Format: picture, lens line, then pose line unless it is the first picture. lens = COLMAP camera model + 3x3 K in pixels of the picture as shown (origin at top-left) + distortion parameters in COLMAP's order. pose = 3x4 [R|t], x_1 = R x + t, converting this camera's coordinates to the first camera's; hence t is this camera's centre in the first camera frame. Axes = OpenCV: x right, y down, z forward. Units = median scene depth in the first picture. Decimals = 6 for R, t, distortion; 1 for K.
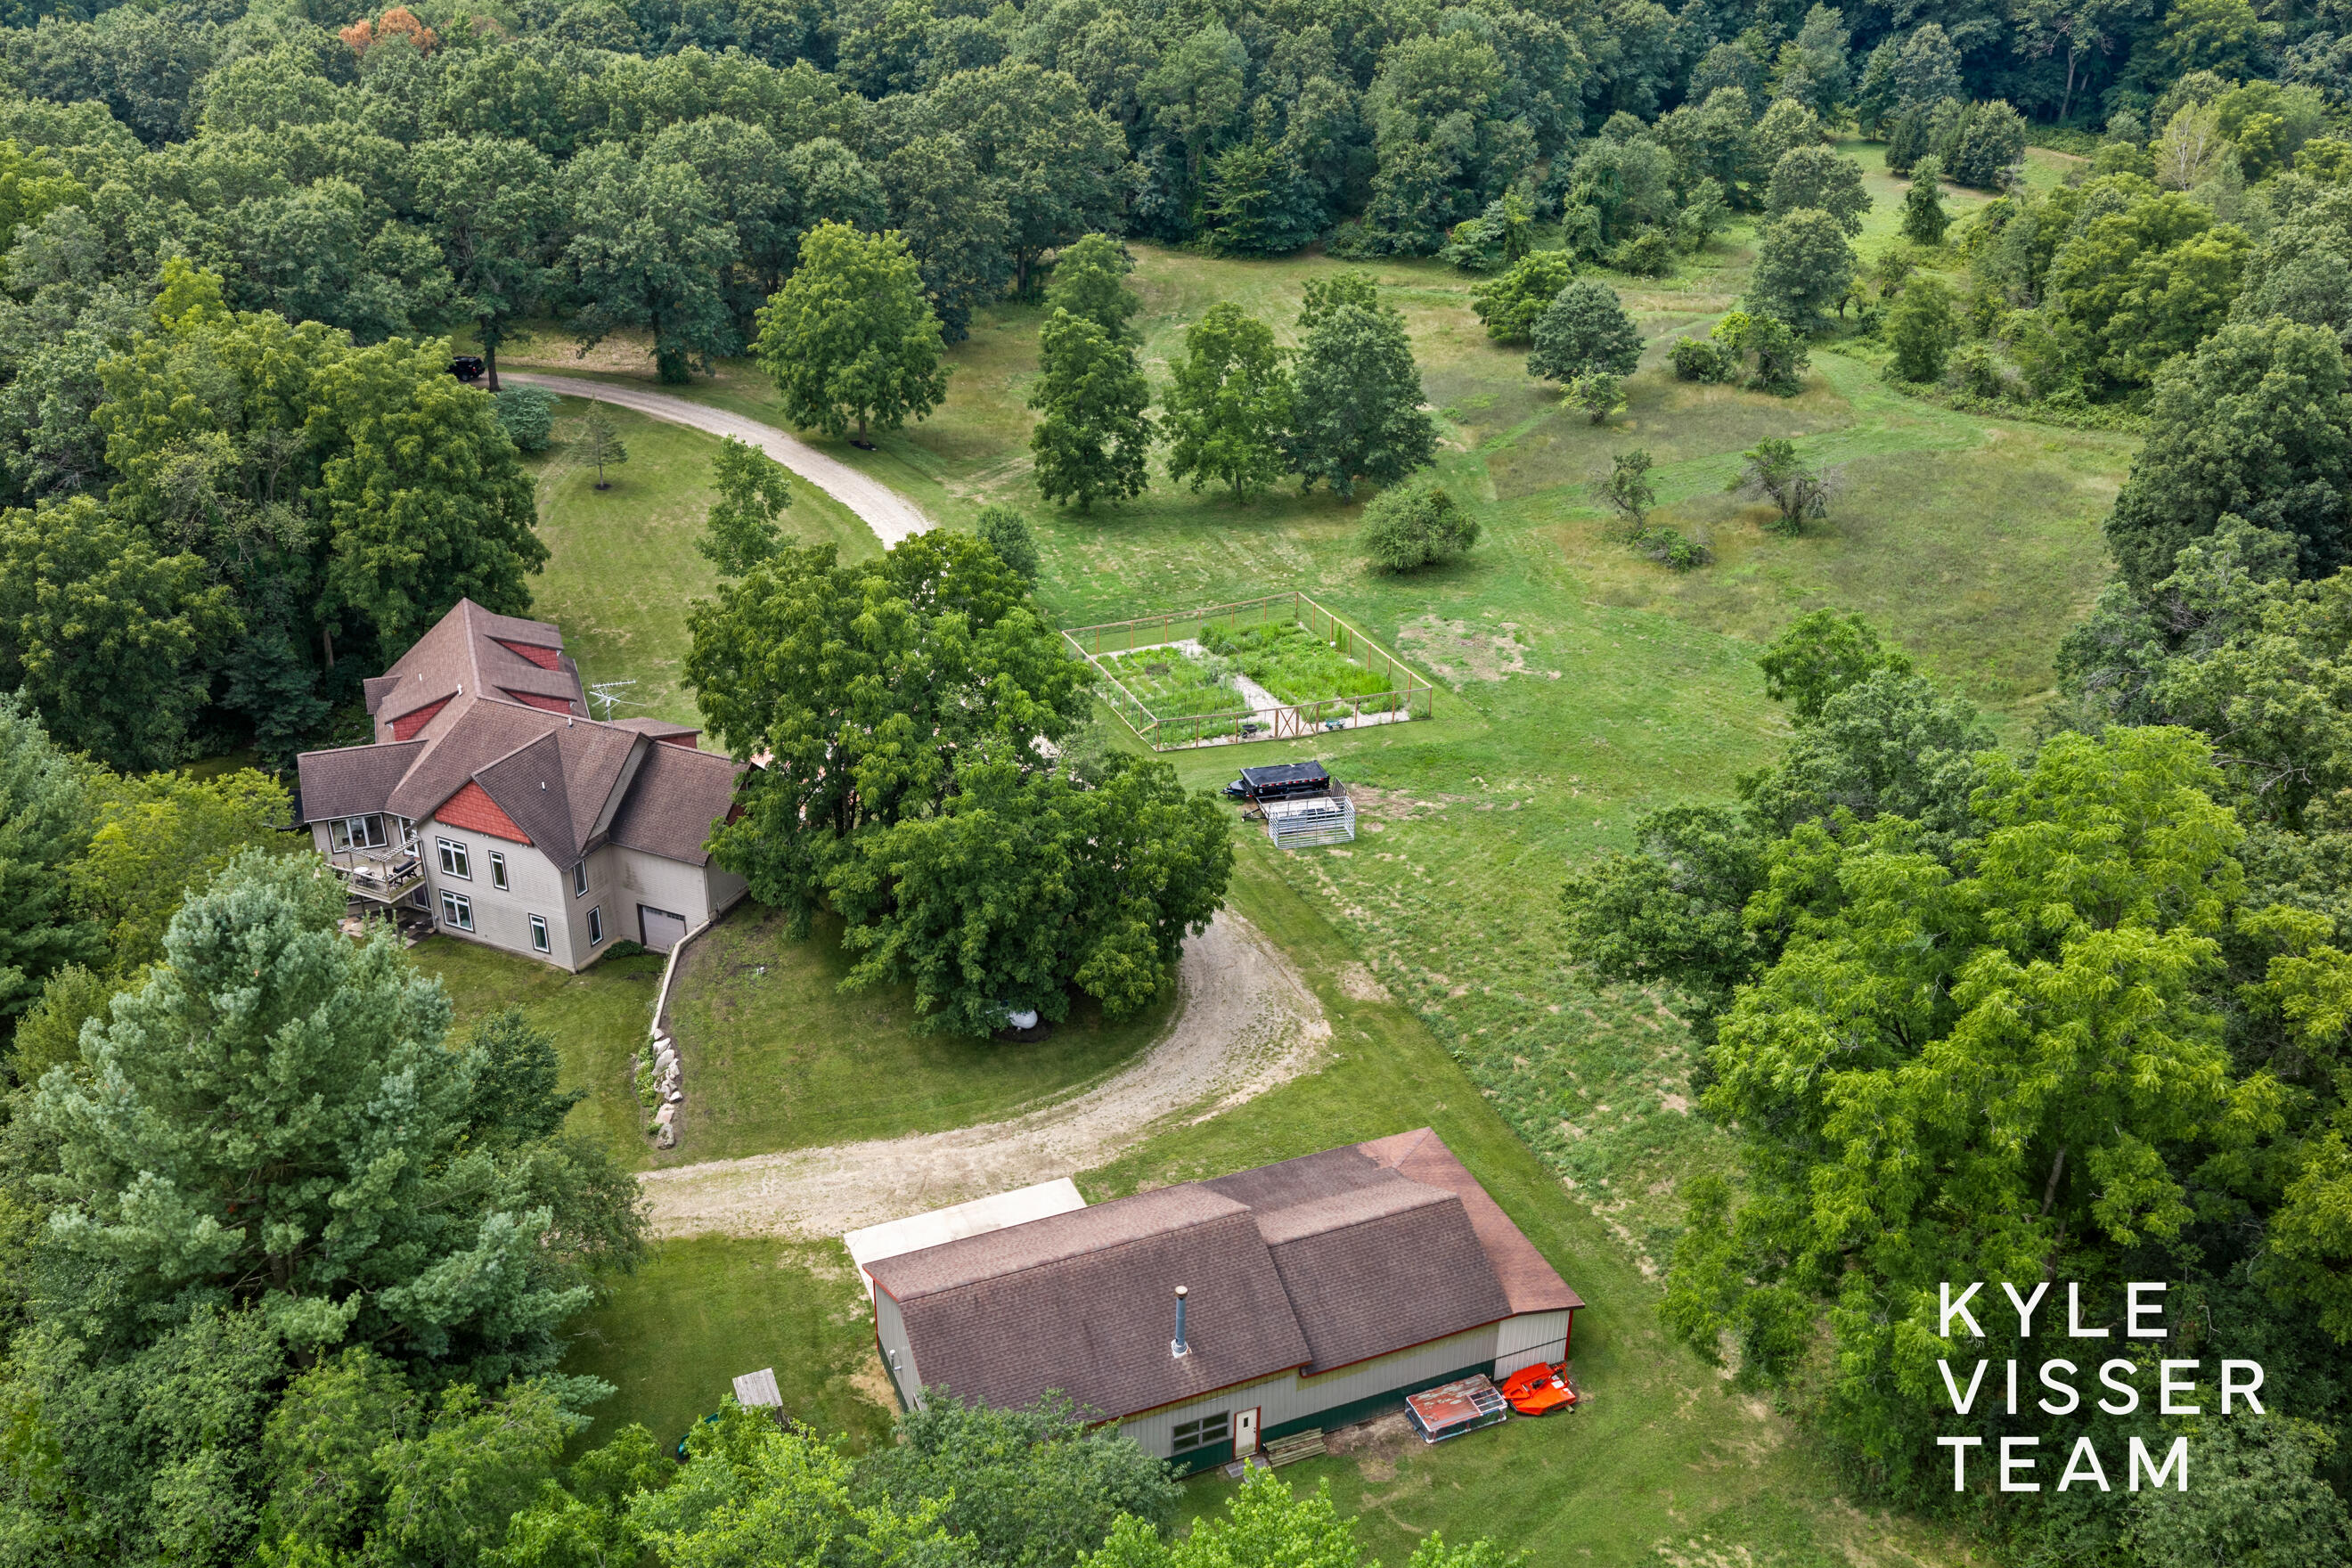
lens RADIAL K [[1955.6, 0, 1180.0], [0, 1955.6, 788.6], [0, 0, 1]] dist [0.020783, -0.037140]
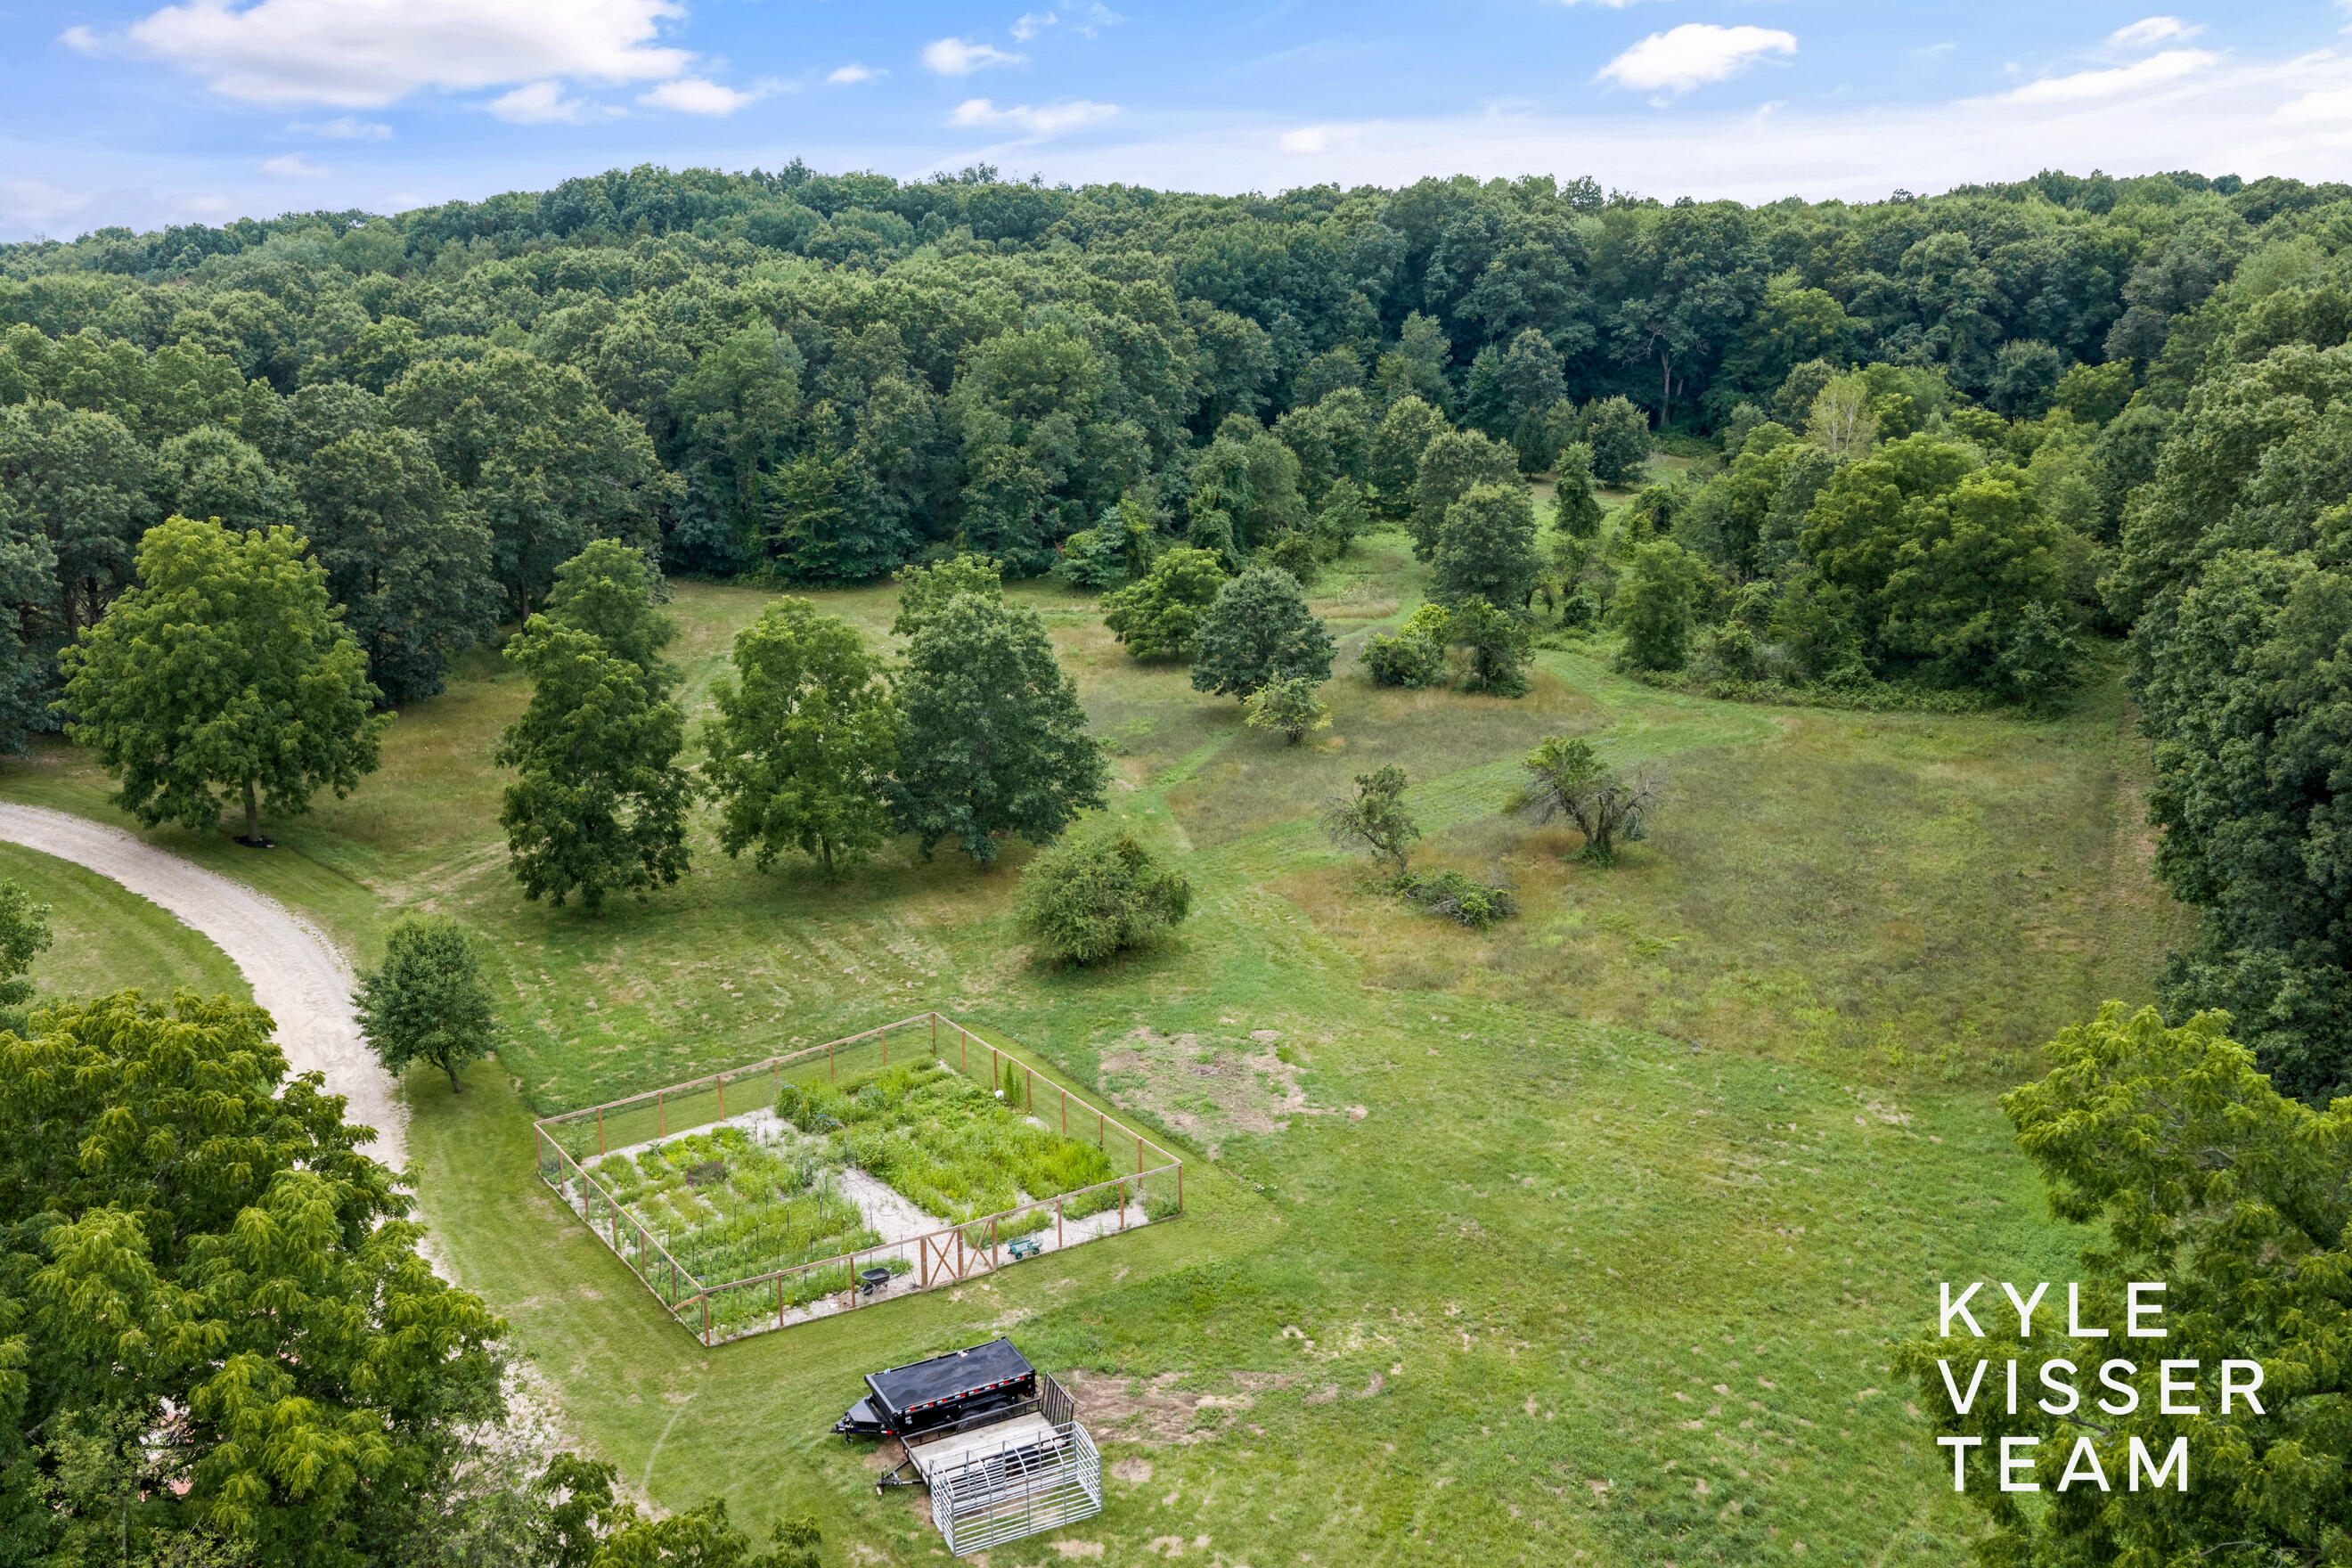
lens RADIAL K [[1955.6, 0, 1183.1], [0, 1955.6, 775.4], [0, 0, 1]] dist [0.020783, -0.037140]
pose [[0.975694, -0.067429, 0.208508, 0.009911], [0.106390, 0.977582, -0.181701, -0.041887], [-0.191581, 0.199468, 0.960994, 0.290609]]
